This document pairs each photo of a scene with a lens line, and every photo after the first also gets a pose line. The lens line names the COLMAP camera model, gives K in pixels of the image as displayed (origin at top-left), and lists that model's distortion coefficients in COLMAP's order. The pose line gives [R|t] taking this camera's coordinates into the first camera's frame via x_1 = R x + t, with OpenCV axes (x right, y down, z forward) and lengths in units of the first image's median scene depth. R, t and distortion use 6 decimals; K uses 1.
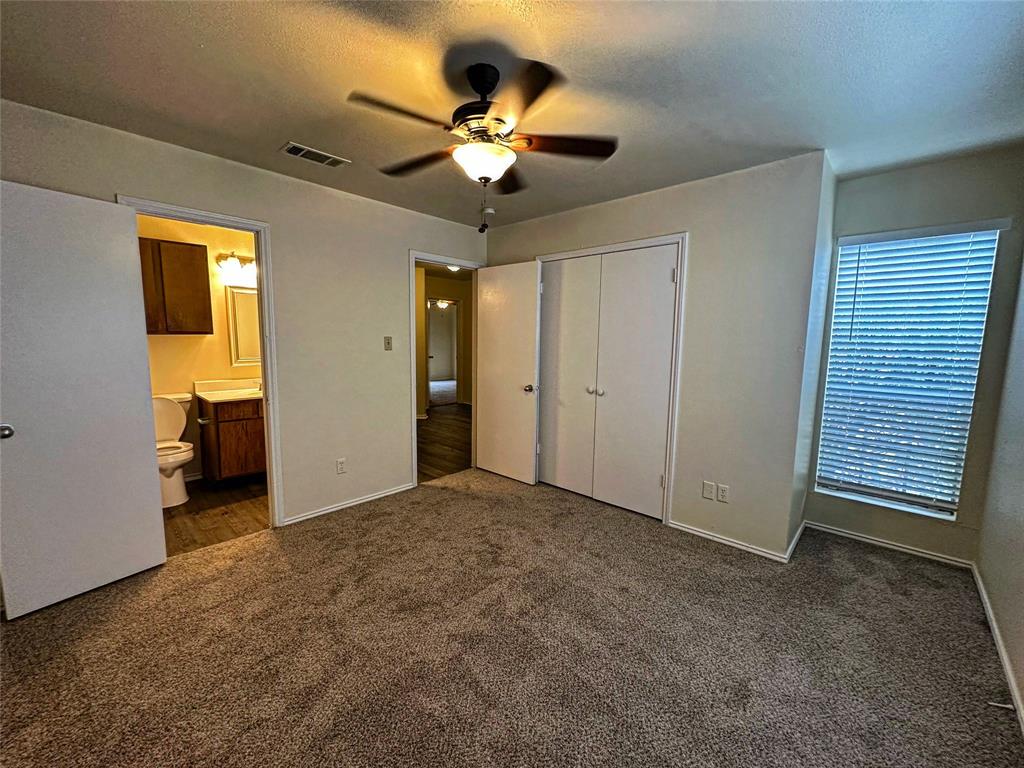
lens RADIAL K [[407.6, 0, 508.6], [0, 407.6, 389.3], [0, 0, 1]] dist [-0.001542, 0.000340]
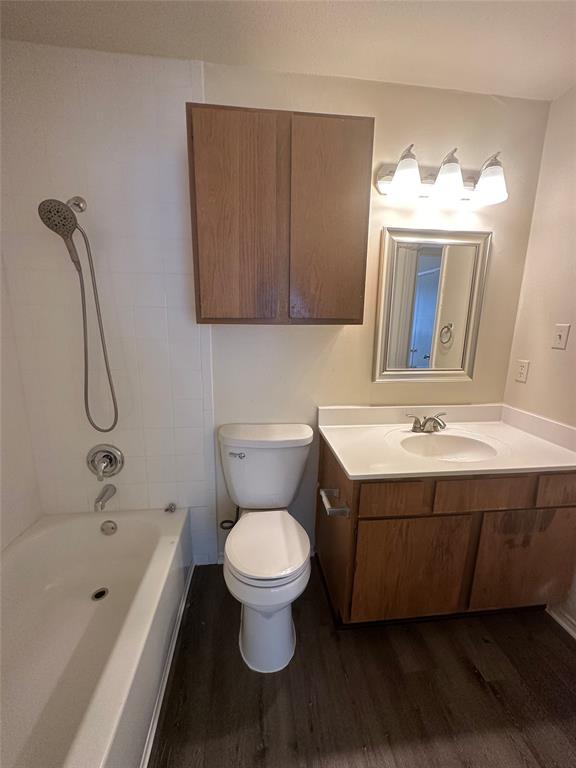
lens RADIAL K [[305.7, 0, 288.0], [0, 305.7, 384.0], [0, 0, 1]] dist [-0.001542, 0.000340]
pose [[0.768229, 0.124216, -0.628009, -0.531925], [-0.080759, 0.991962, 0.097413, -0.089642], [0.635061, -0.024118, 0.772085, 0.634230]]
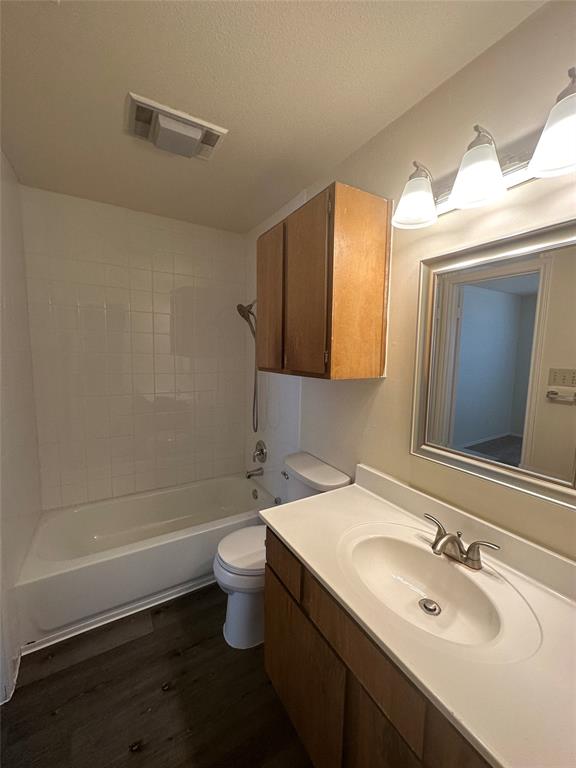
lens RADIAL K [[305.7, 0, 288.0], [0, 305.7, 384.0], [0, 0, 1]] dist [-0.001542, 0.000340]
pose [[-0.267007, 0.087332, -0.959729, -0.362265], [-0.138721, 0.982031, 0.127955, -0.160136], [0.953658, 0.167299, -0.250094, 0.995042]]
